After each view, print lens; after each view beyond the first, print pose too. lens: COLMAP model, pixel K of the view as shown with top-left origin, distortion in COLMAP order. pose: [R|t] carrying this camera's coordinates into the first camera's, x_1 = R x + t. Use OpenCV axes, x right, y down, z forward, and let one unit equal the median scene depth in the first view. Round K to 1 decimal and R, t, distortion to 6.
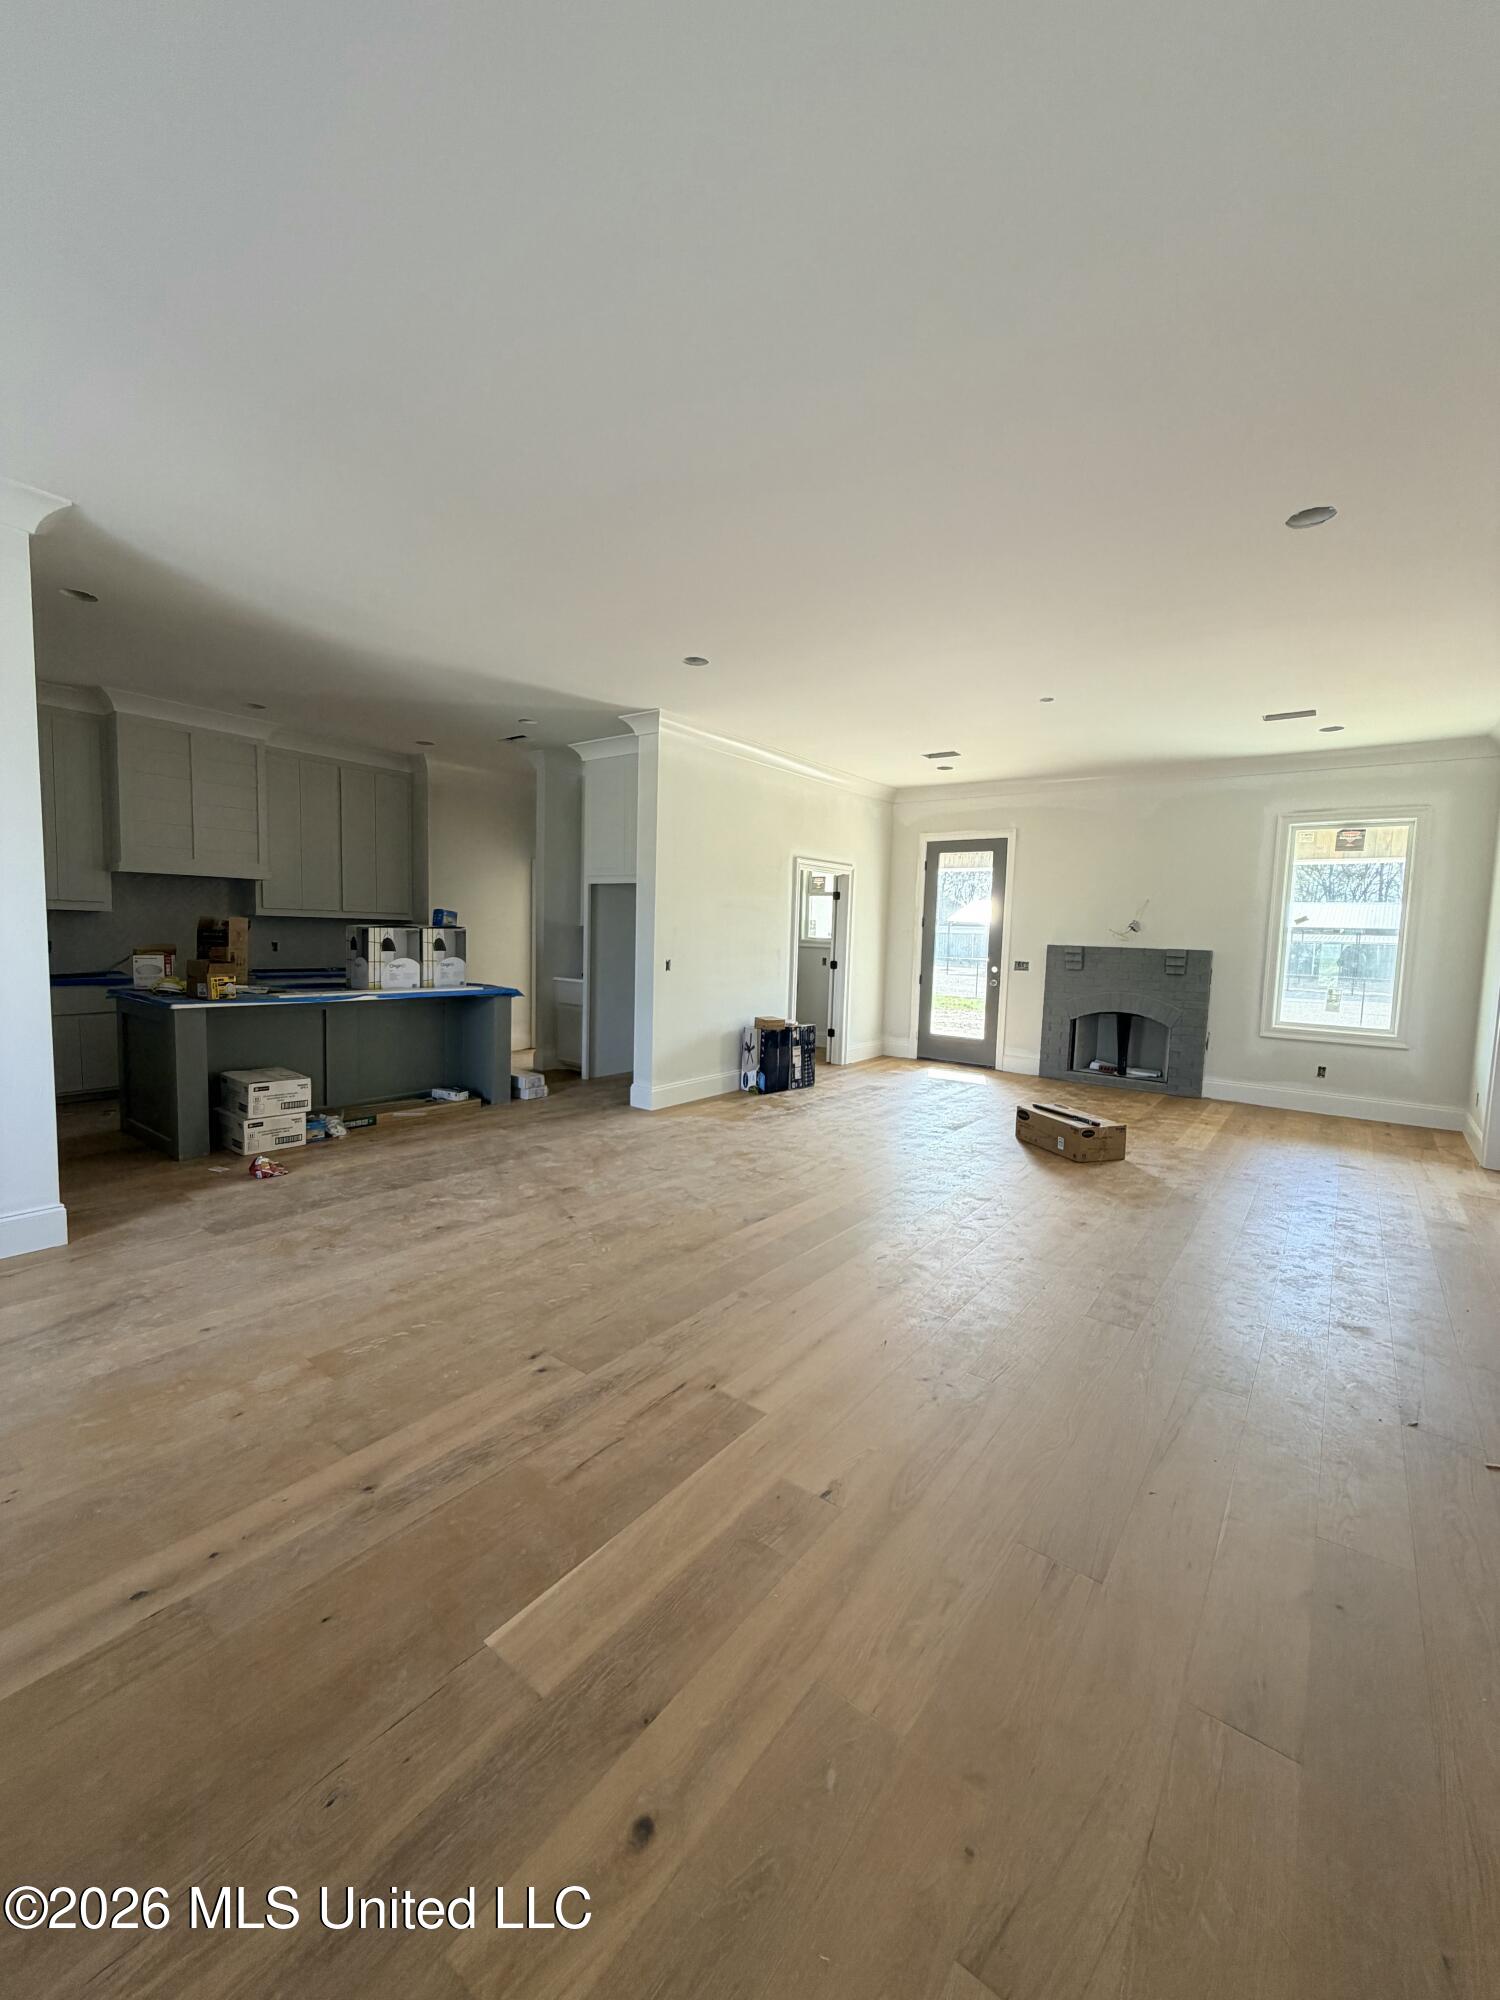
lens RADIAL K [[794.8, 0, 754.0], [0, 794.8, 997.2], [0, 0, 1]] dist [-0.000314, 0.000108]
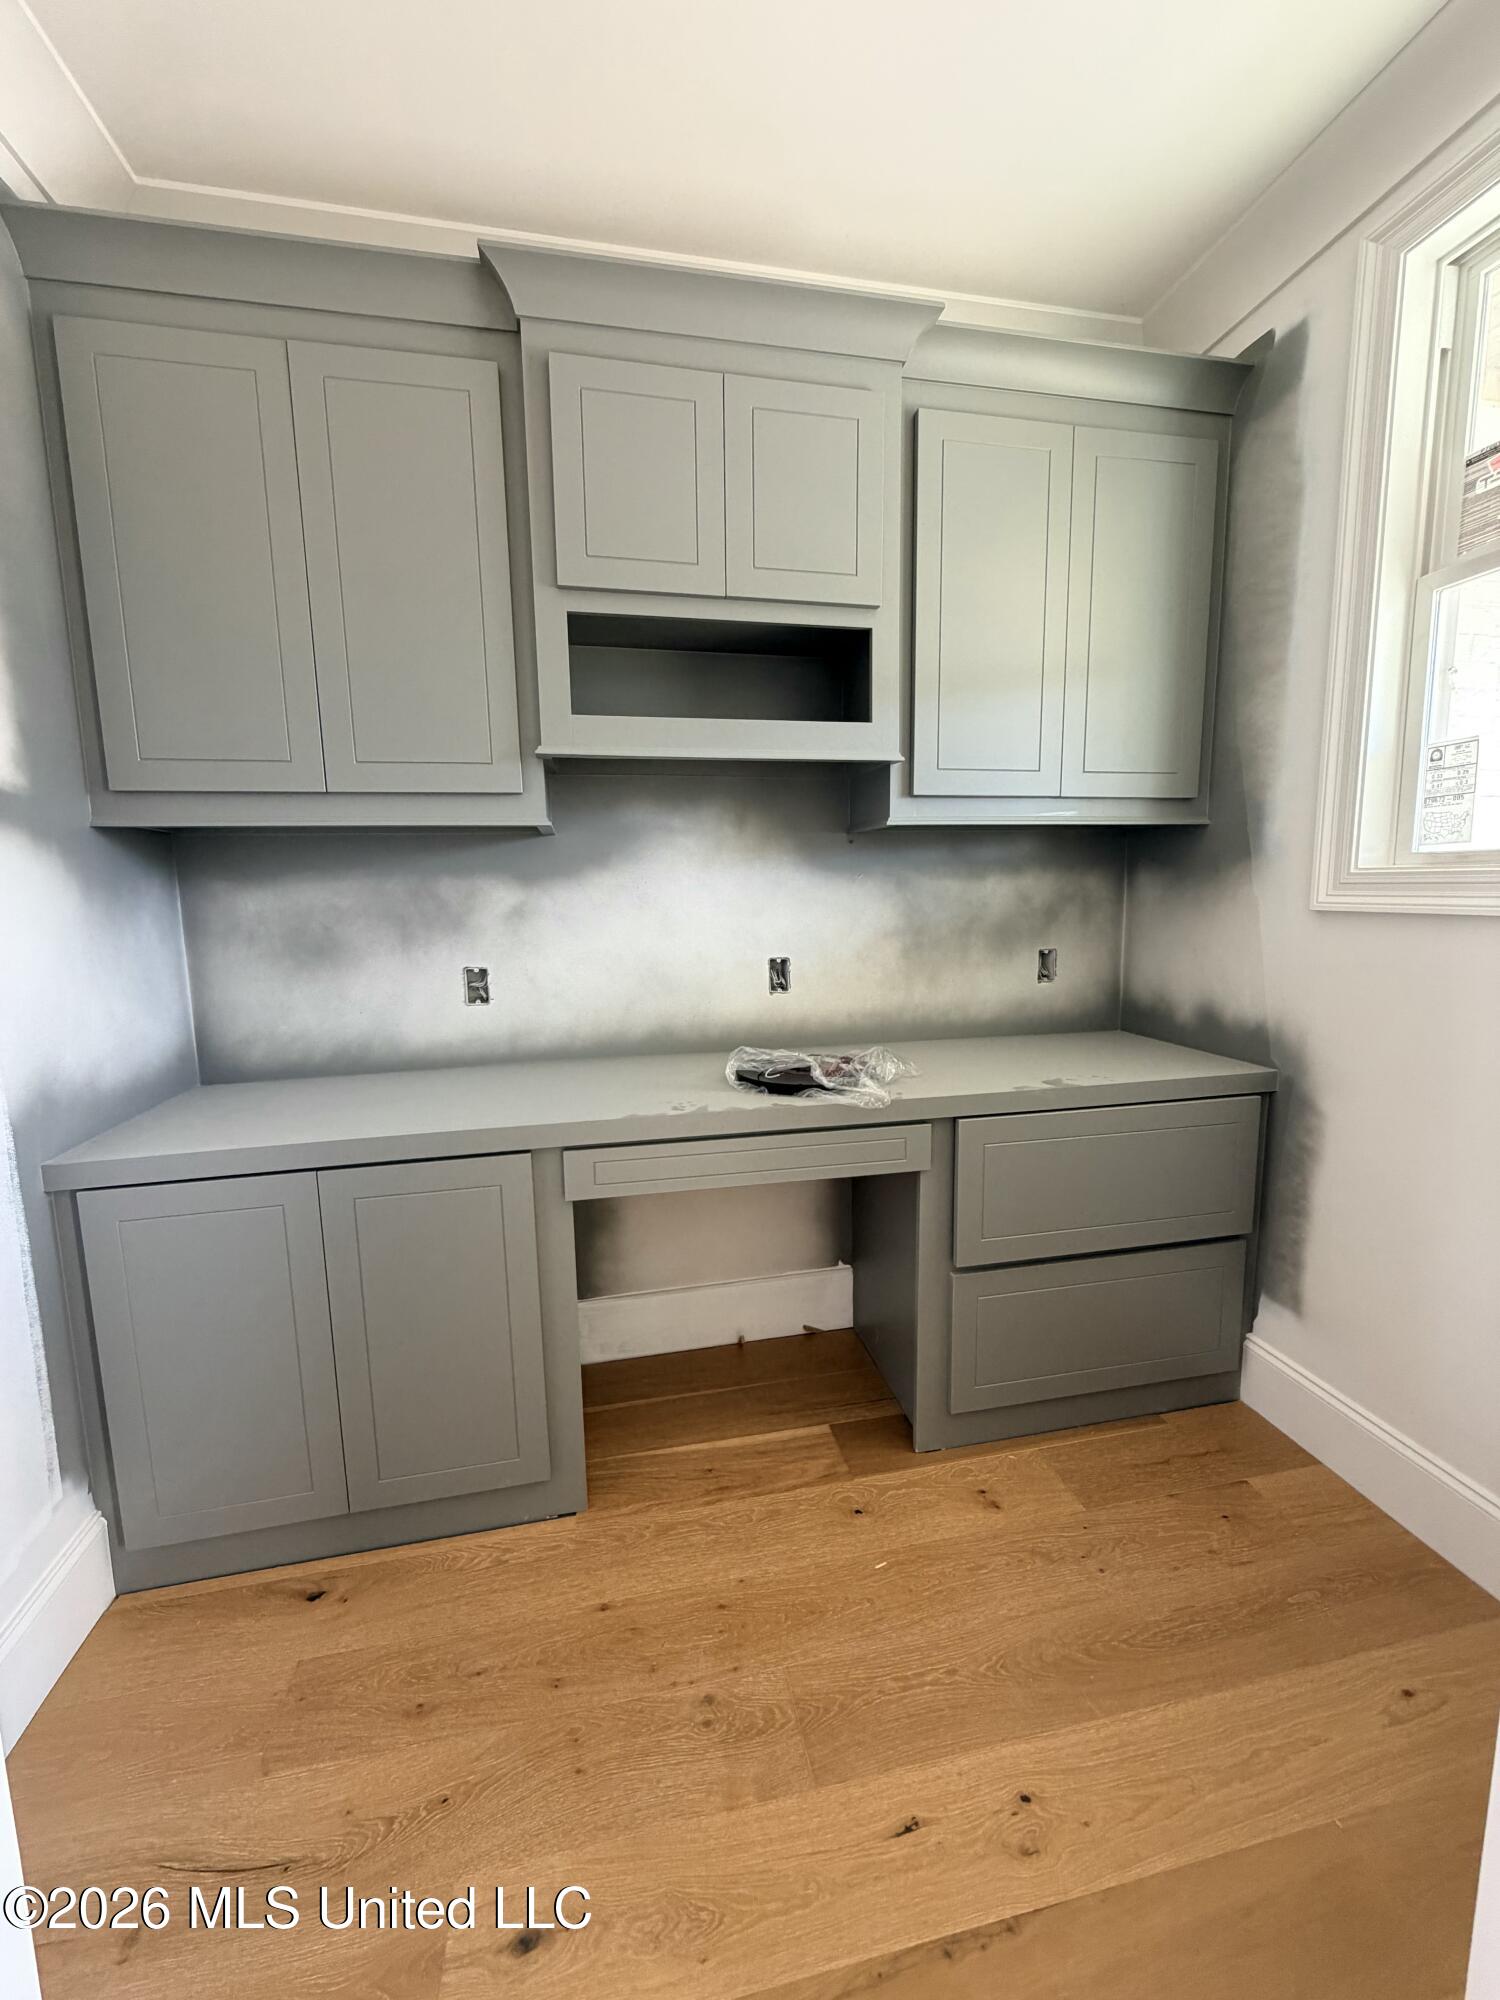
lens RADIAL K [[794.8, 0, 745.7], [0, 794.8, 993.7], [0, 0, 1]] dist [-0.000314, 0.000108]
pose [[0.745428, 0.041666, -0.665282, 0.128080], [-0.017339, 0.998919, 0.043134, -0.086135], [0.666360, -0.020618, 0.745345, 1.332606]]
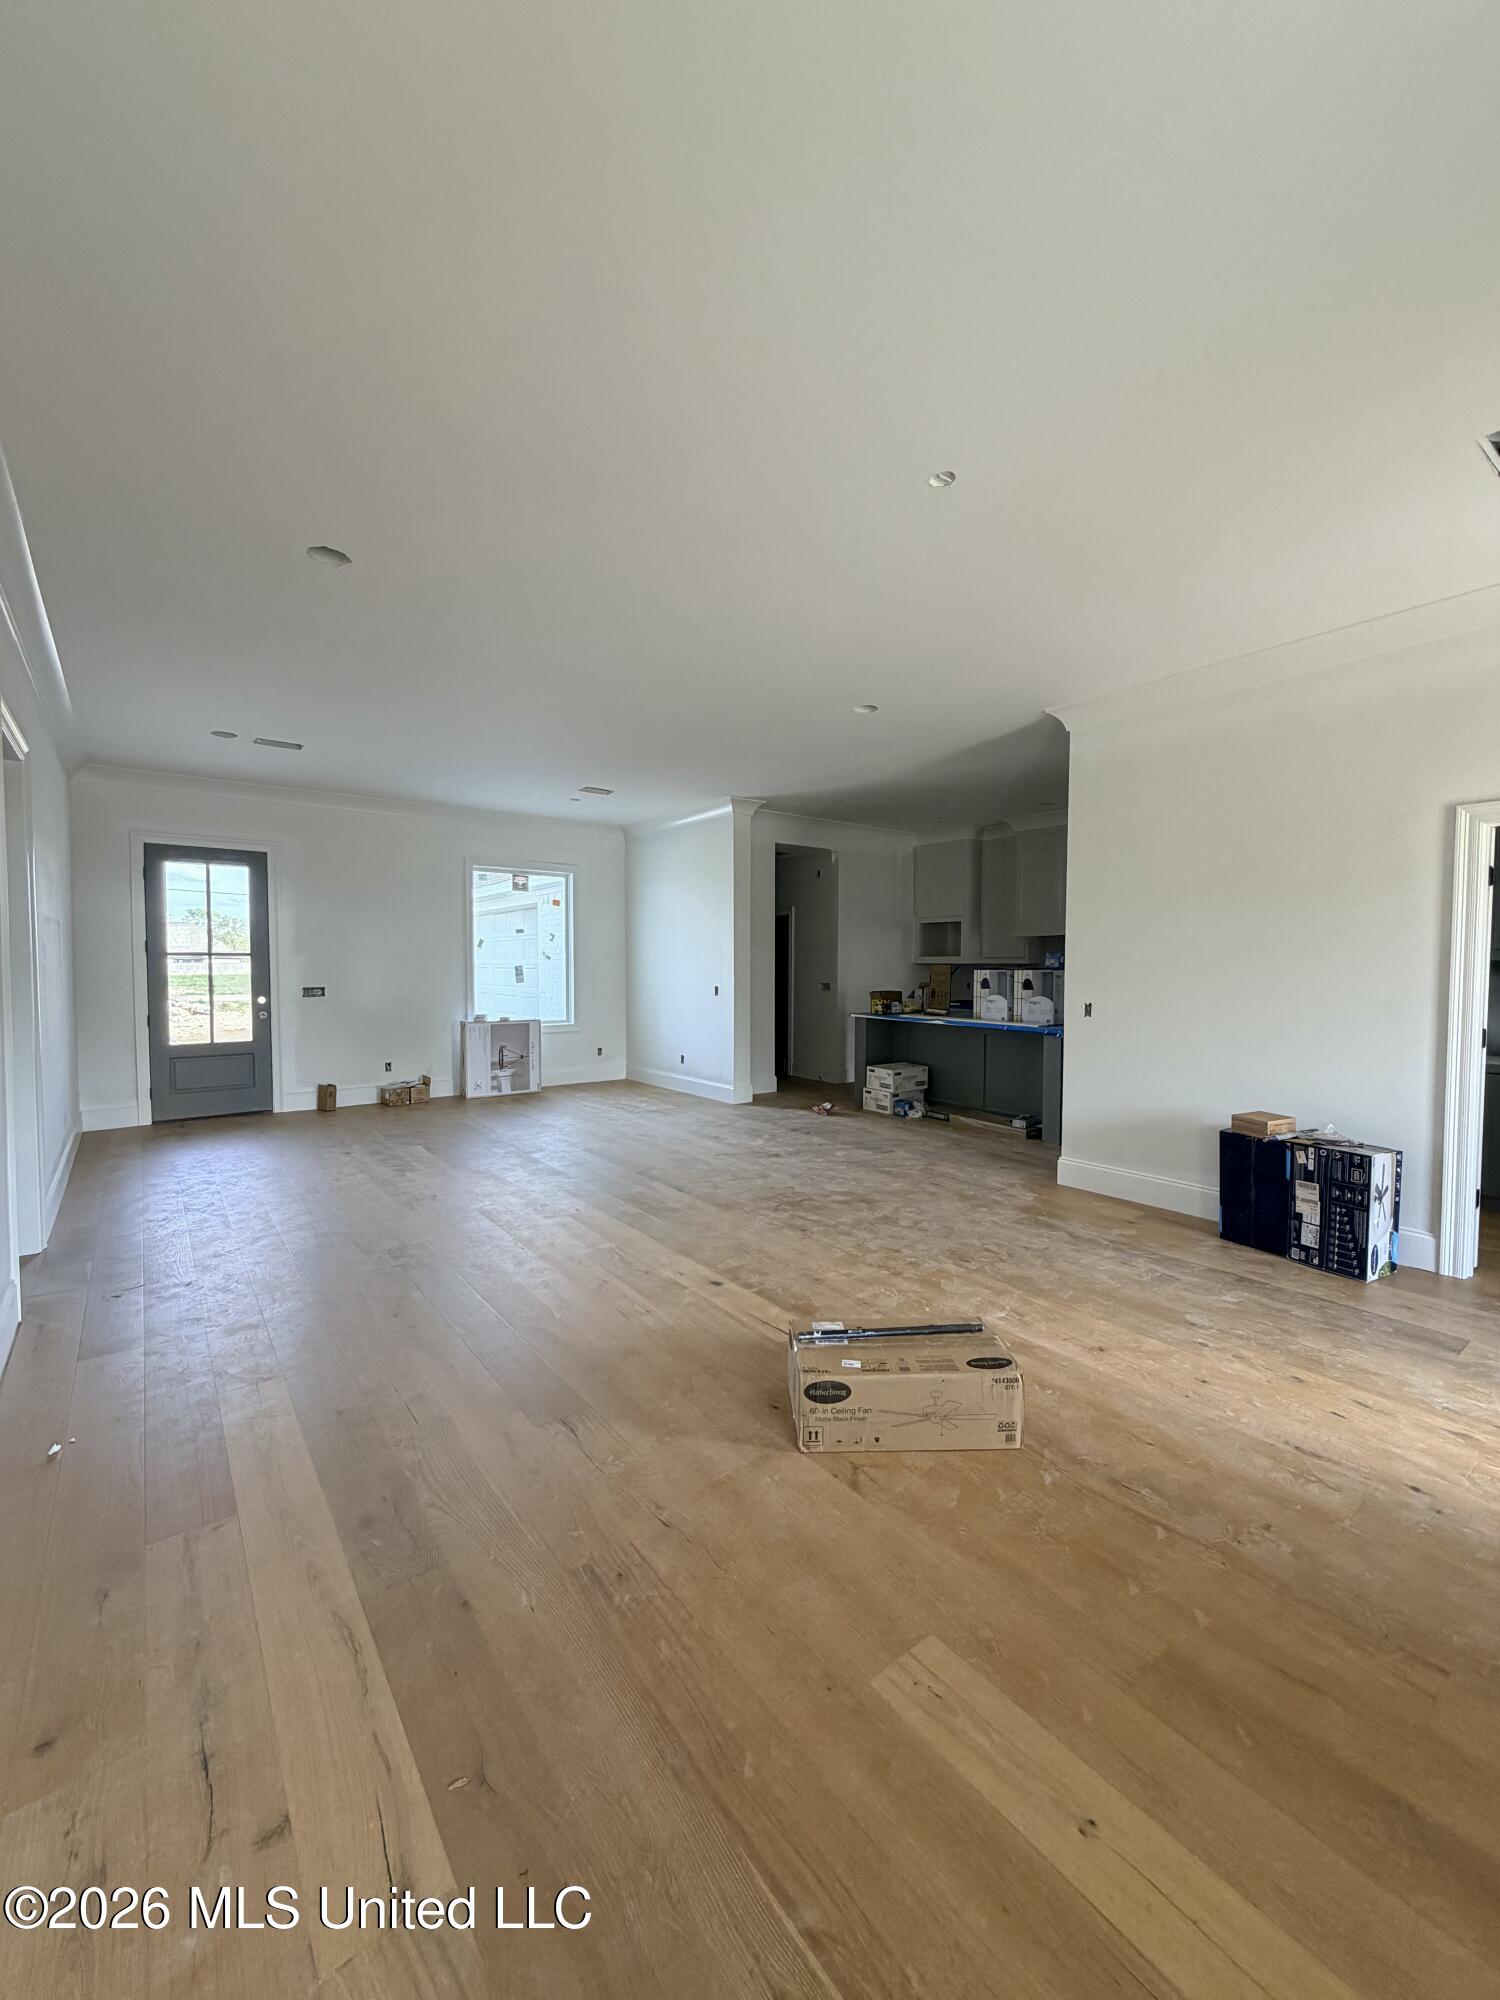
lens RADIAL K [[794.8, 0, 752.4], [0, 794.8, 996.2], [0, 0, 1]] dist [-0.000314, 0.000108]
pose [[-0.268310, 0.008635, -0.963294, 0.796199], [-0.091142, 0.995247, 0.034308, -0.054036], [0.959012, 0.097002, -0.266247, 0.949152]]
